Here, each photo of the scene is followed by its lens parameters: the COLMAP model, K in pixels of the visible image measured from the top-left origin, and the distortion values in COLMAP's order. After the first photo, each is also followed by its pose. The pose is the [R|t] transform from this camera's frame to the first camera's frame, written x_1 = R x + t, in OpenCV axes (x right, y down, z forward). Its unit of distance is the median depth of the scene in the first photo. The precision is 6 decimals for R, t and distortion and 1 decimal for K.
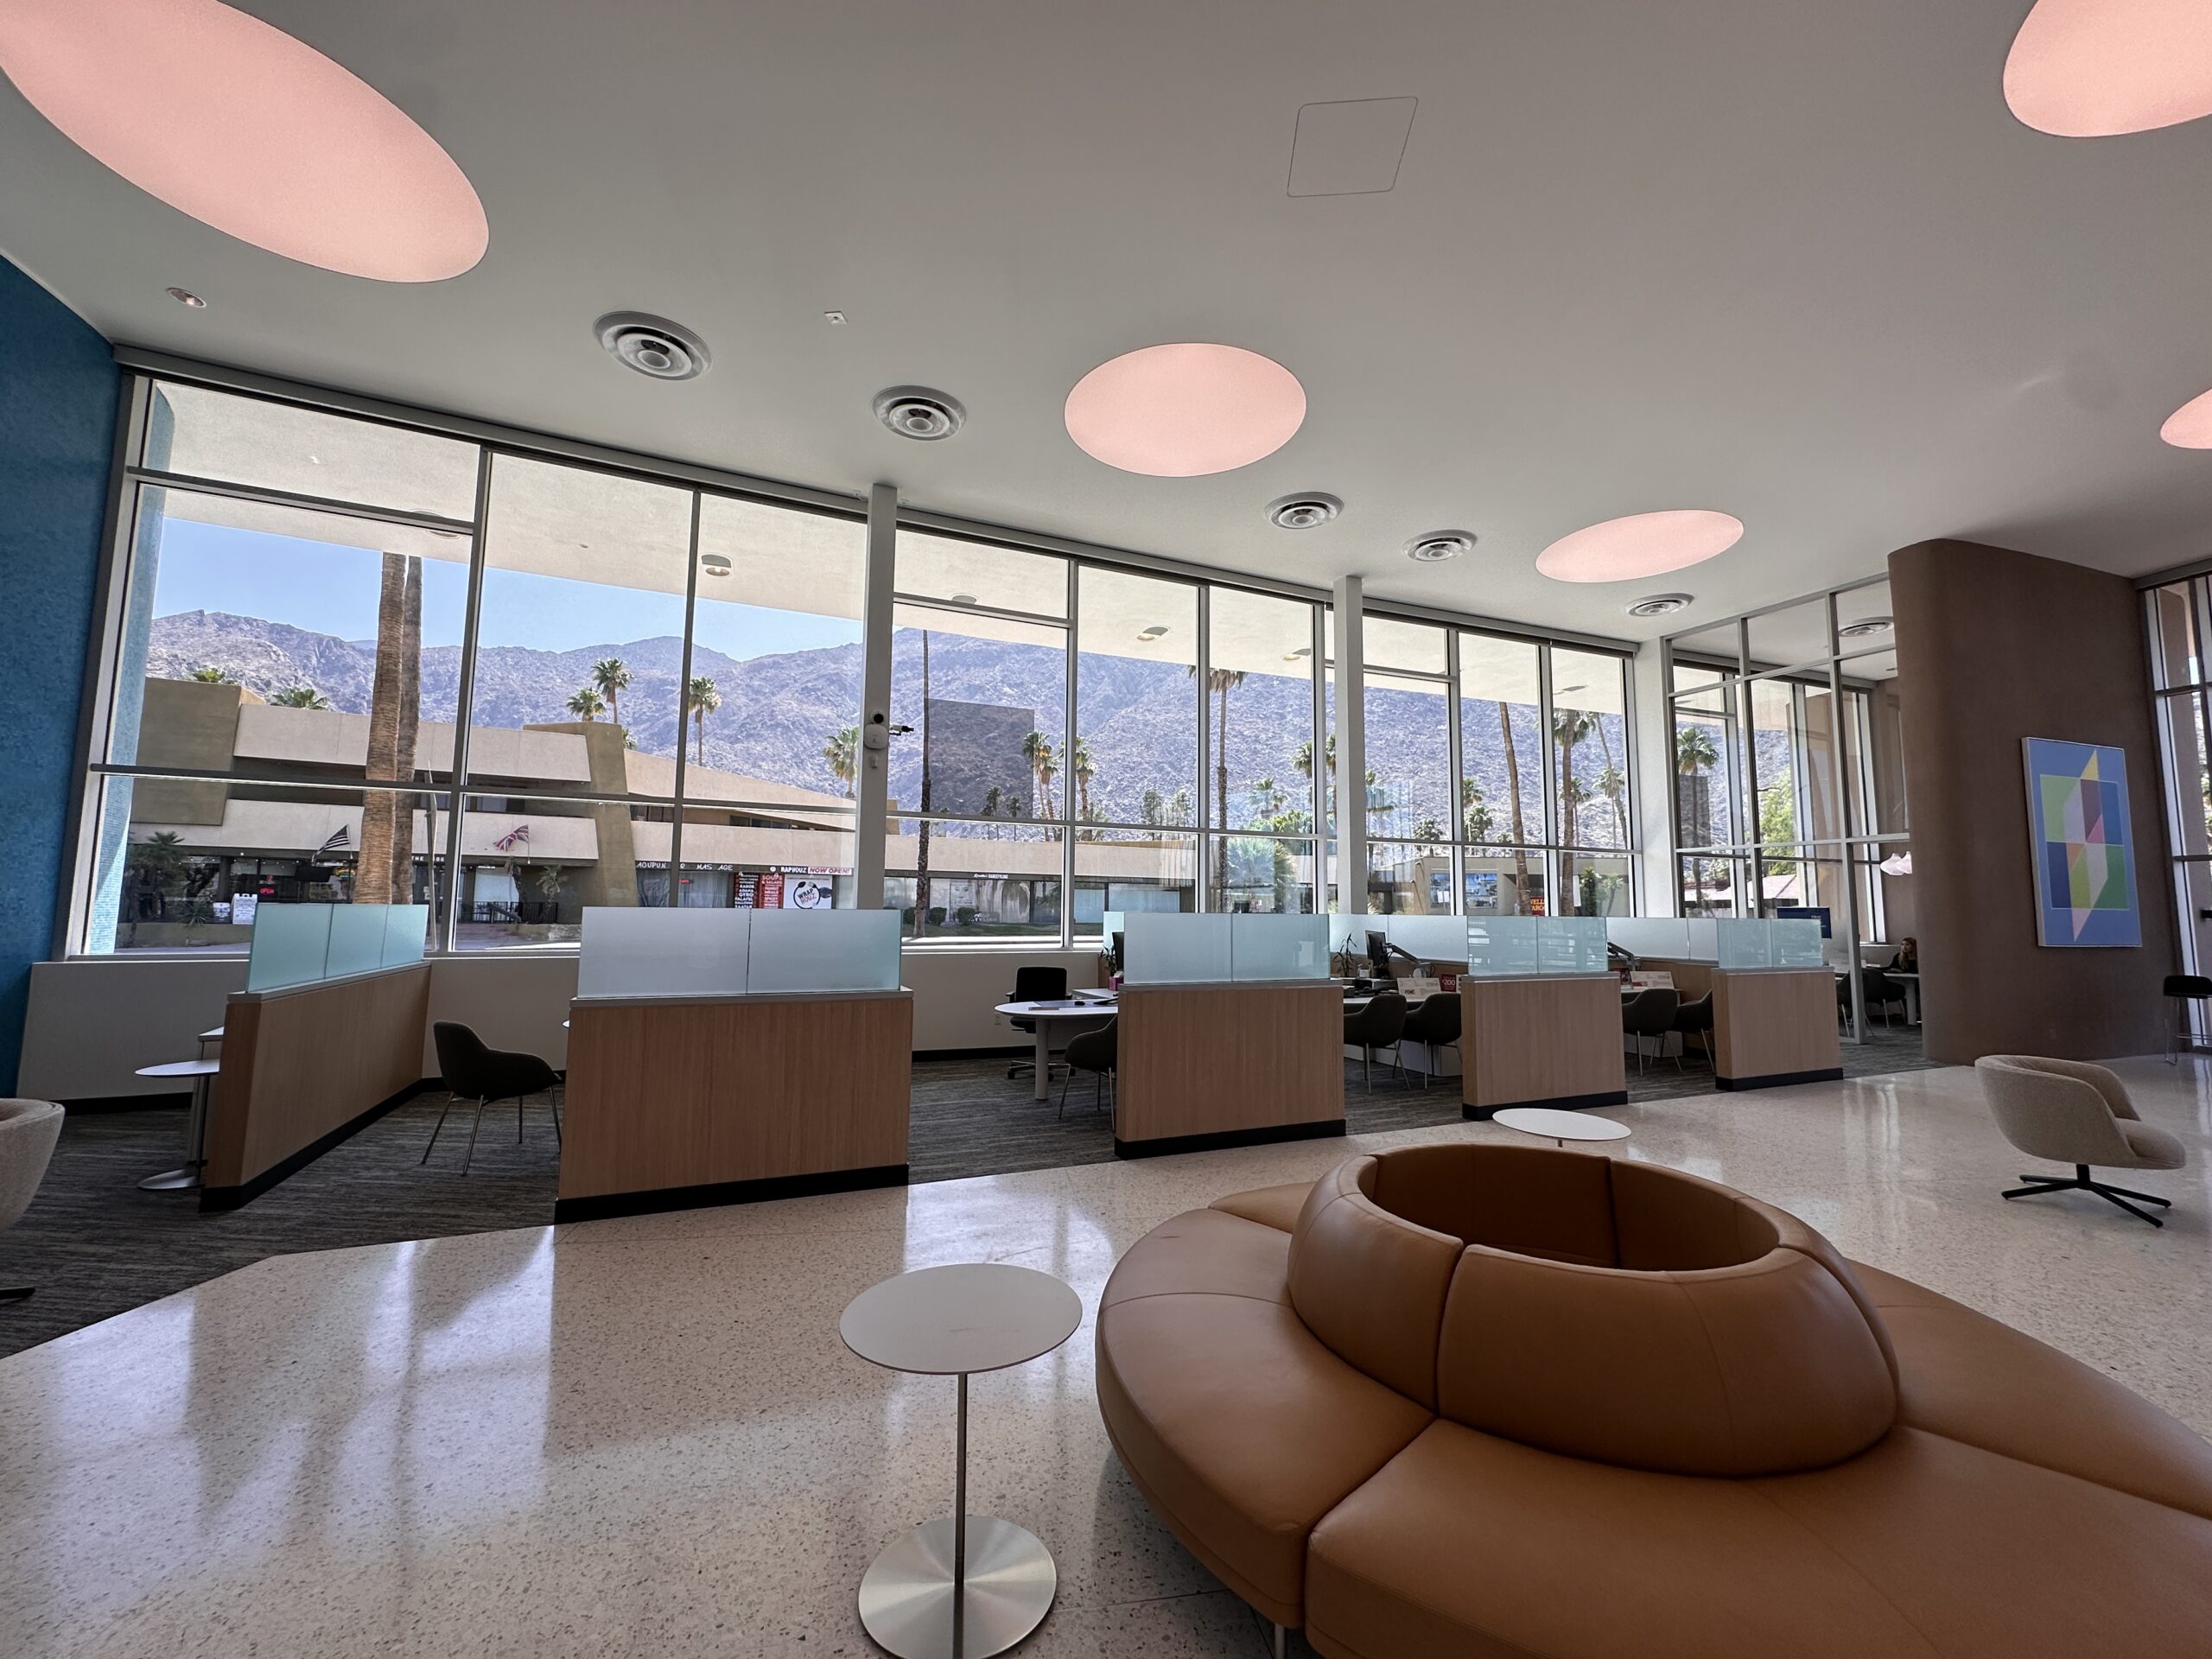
lens RADIAL K [[889.0, 0, 1097.3], [0, 889.0, 826.5], [0, 0, 1]] dist [-0.002009, -0.000070]
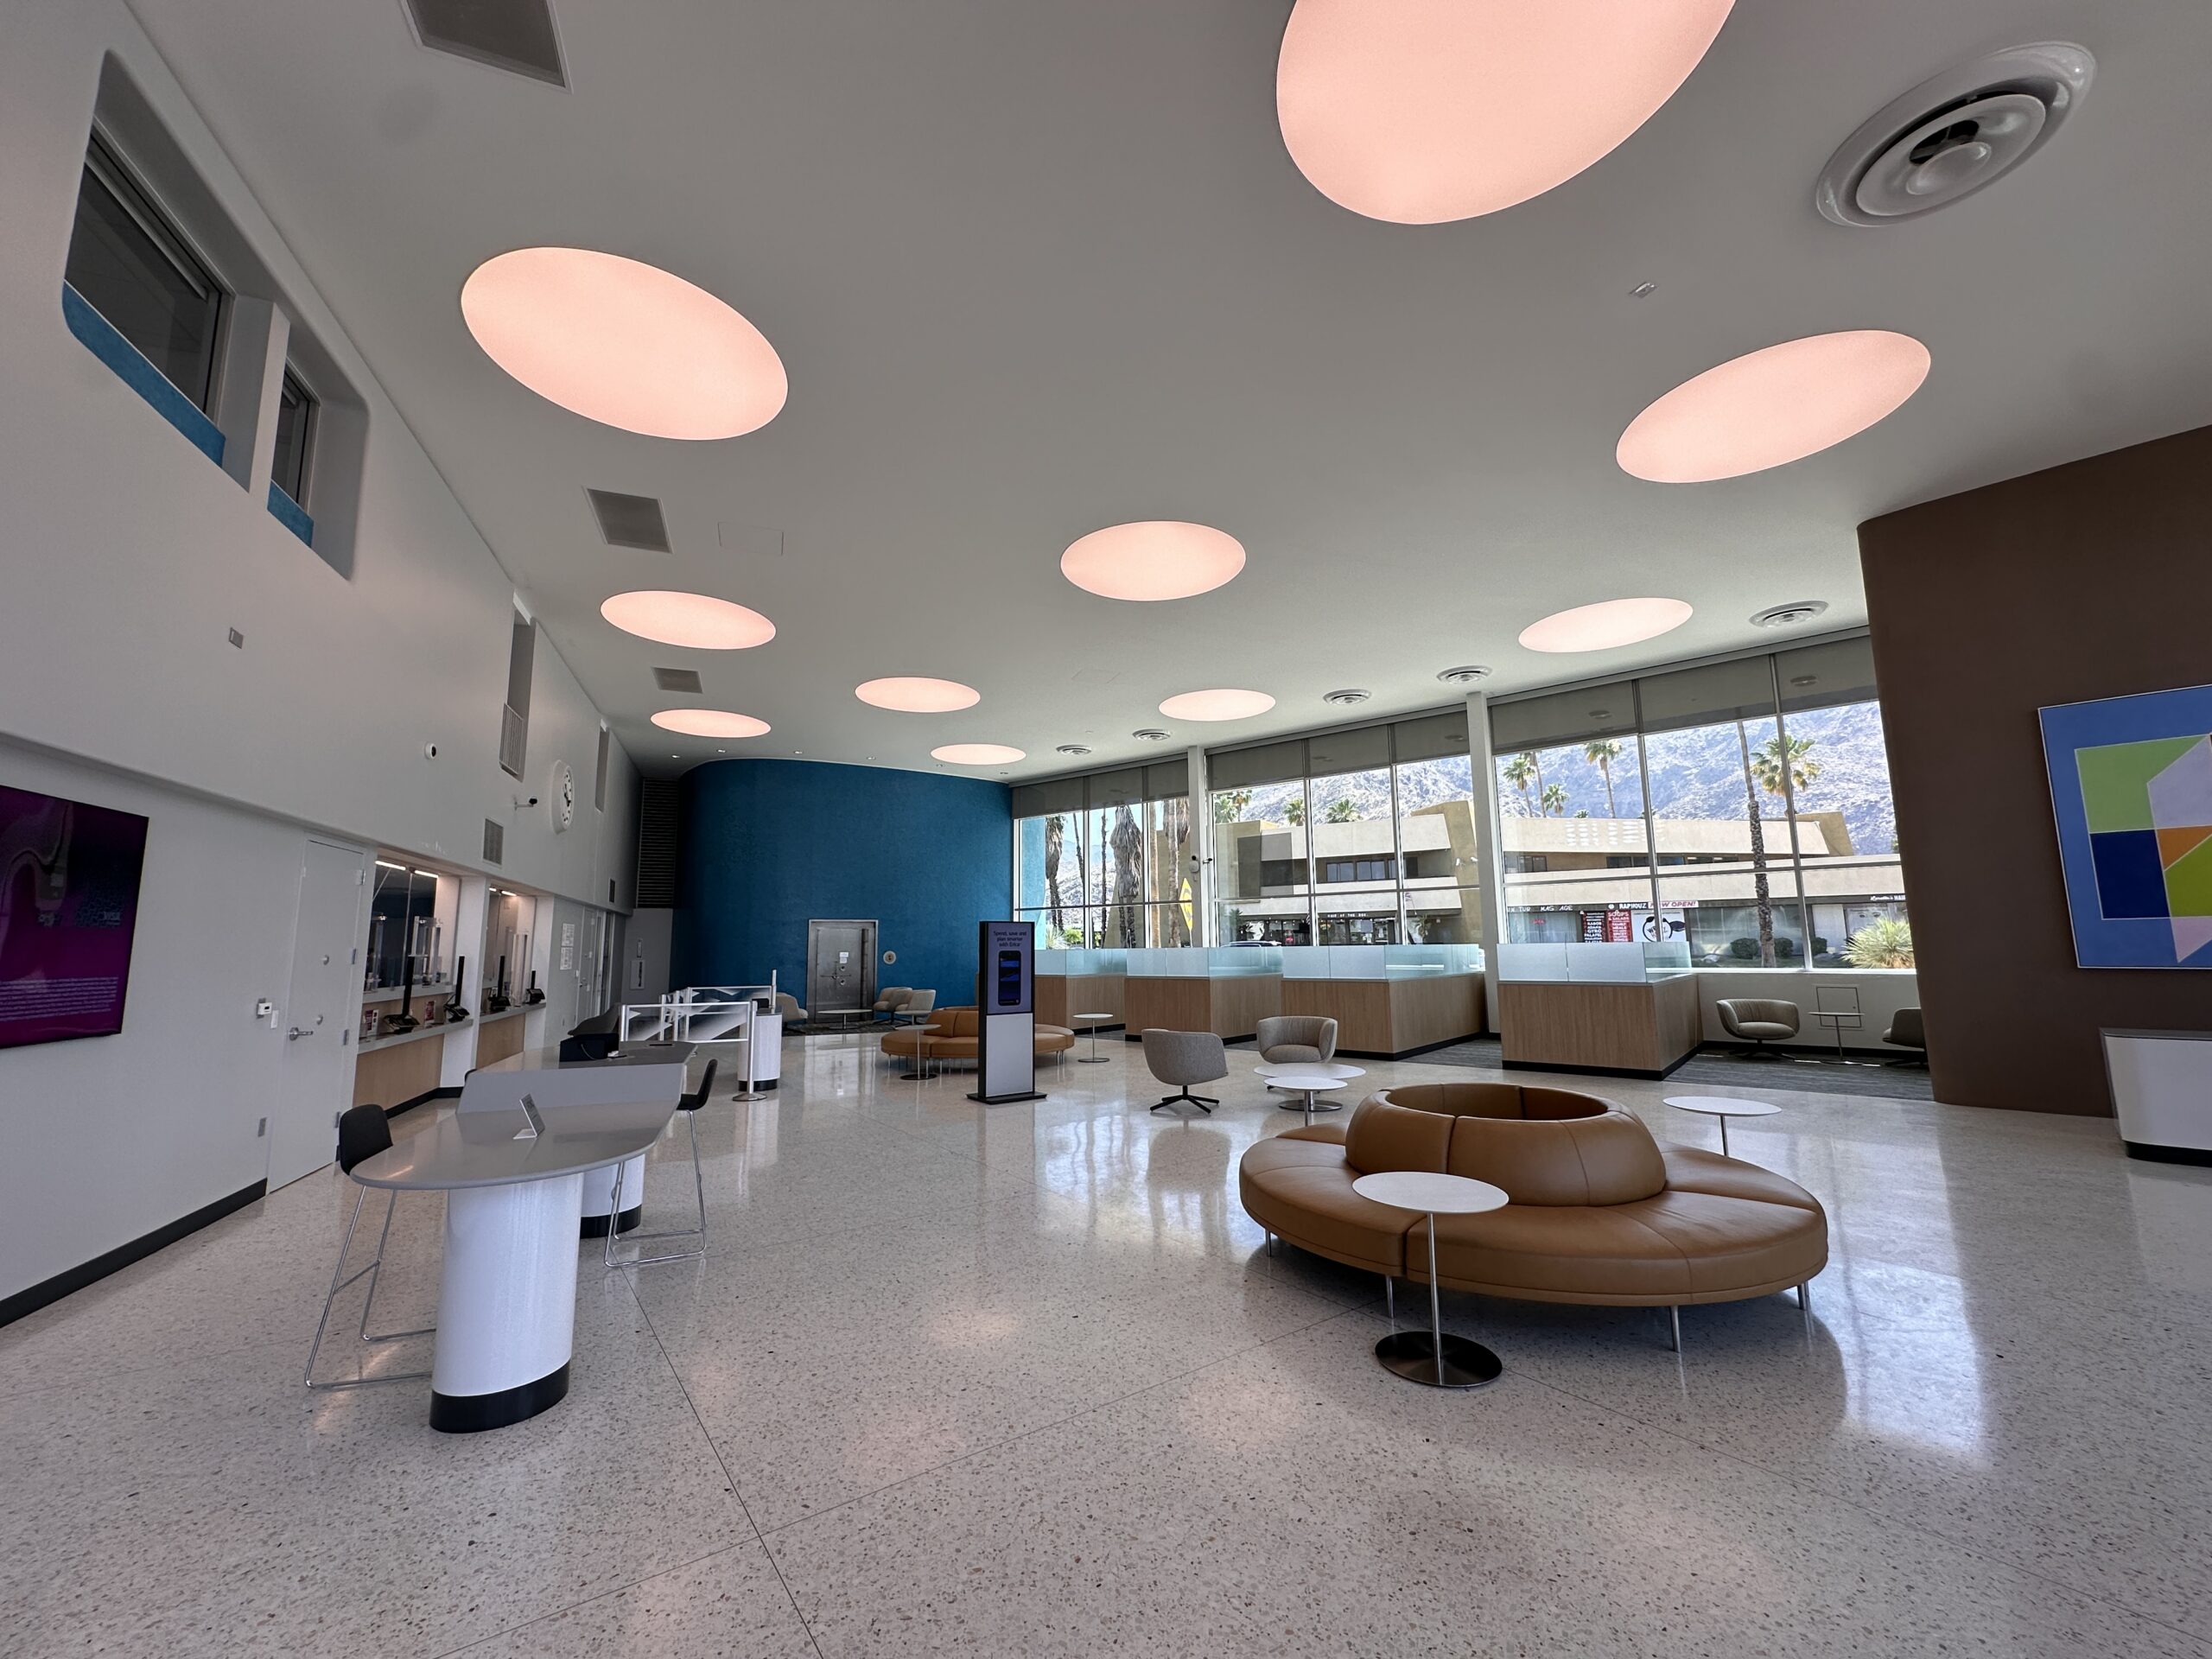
lens RADIAL K [[884.7, 0, 1103.5], [0, 884.7, 831.4], [0, 0, 1]] dist [-0.003787, 0.000812]
pose [[0.443482, -0.133938, -0.886219, 1.726046], [0.102033, 0.989888, -0.098546, 0.002912], [0.890457, -0.046721, 0.452663, -0.175095]]
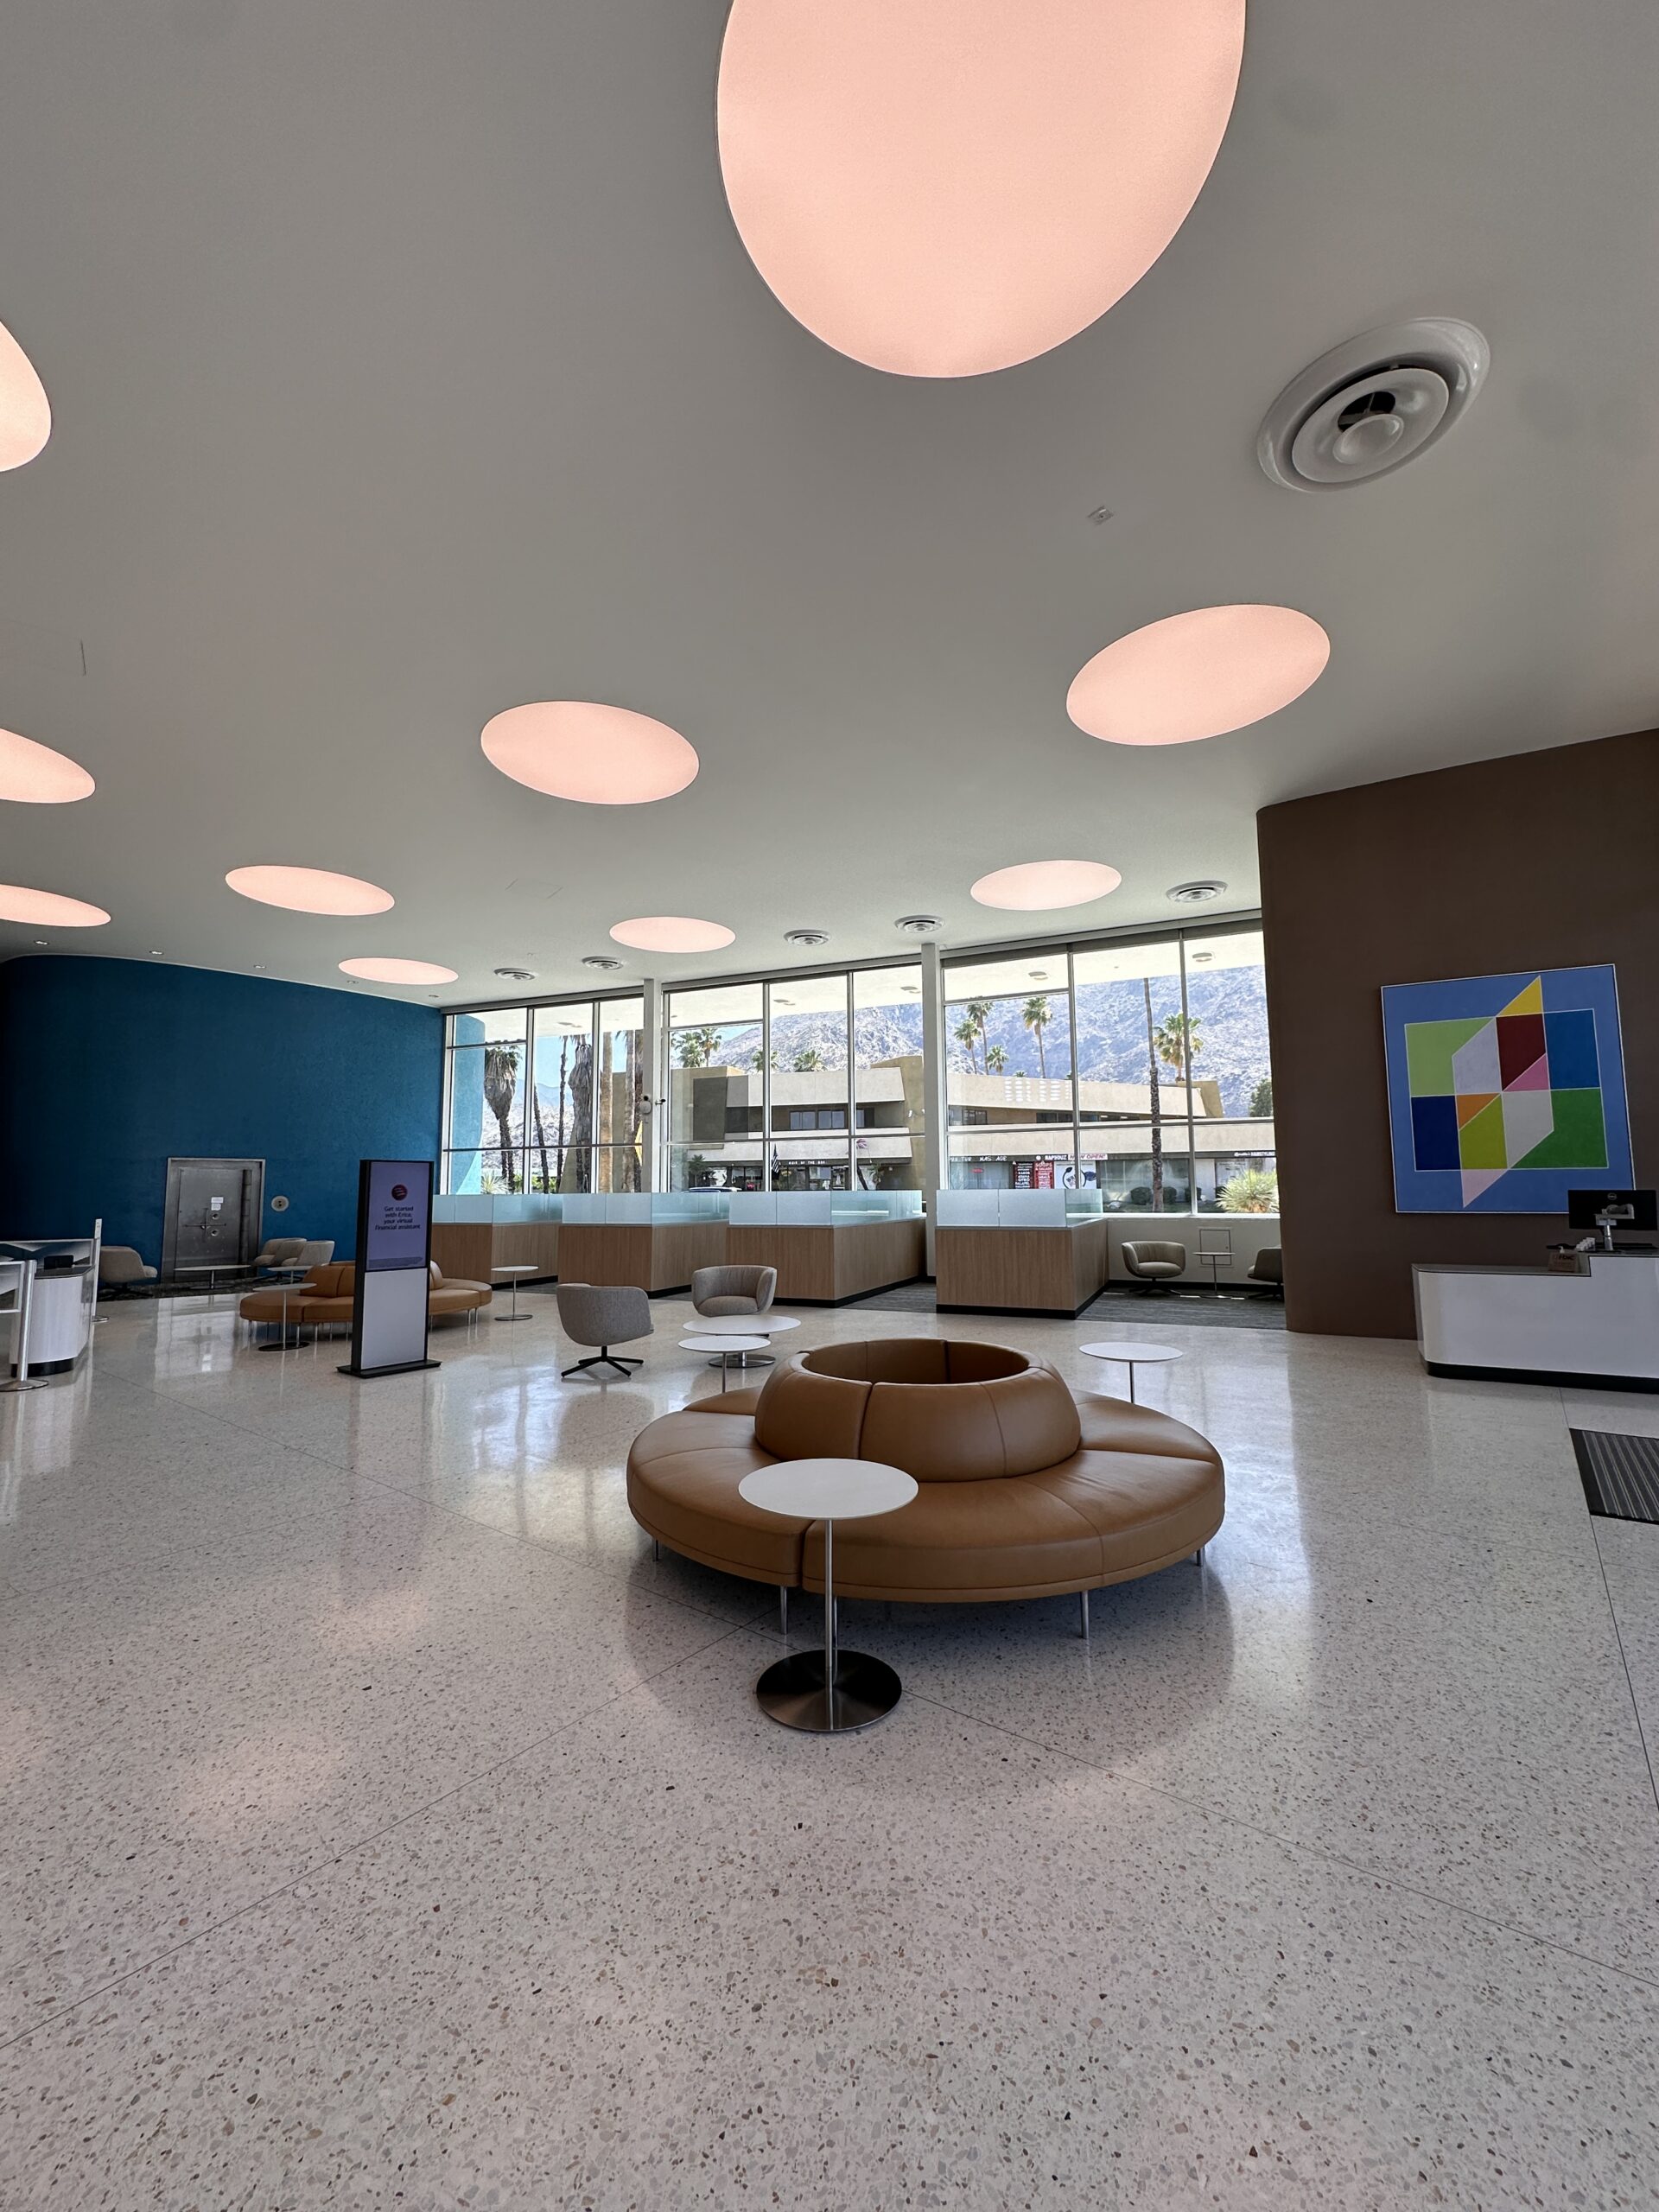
lens RADIAL K [[884.7, 0, 830.2], [0, 884.7, 1108.4], [0, 0, 1]] dist [-0.003787, 0.000812]
pose [[0.681221, -0.086023, -0.727006, 1.660578], [0.085811, 0.995609, -0.037398, 0.013379], [0.727031, -0.036908, 0.685612, -0.082186]]
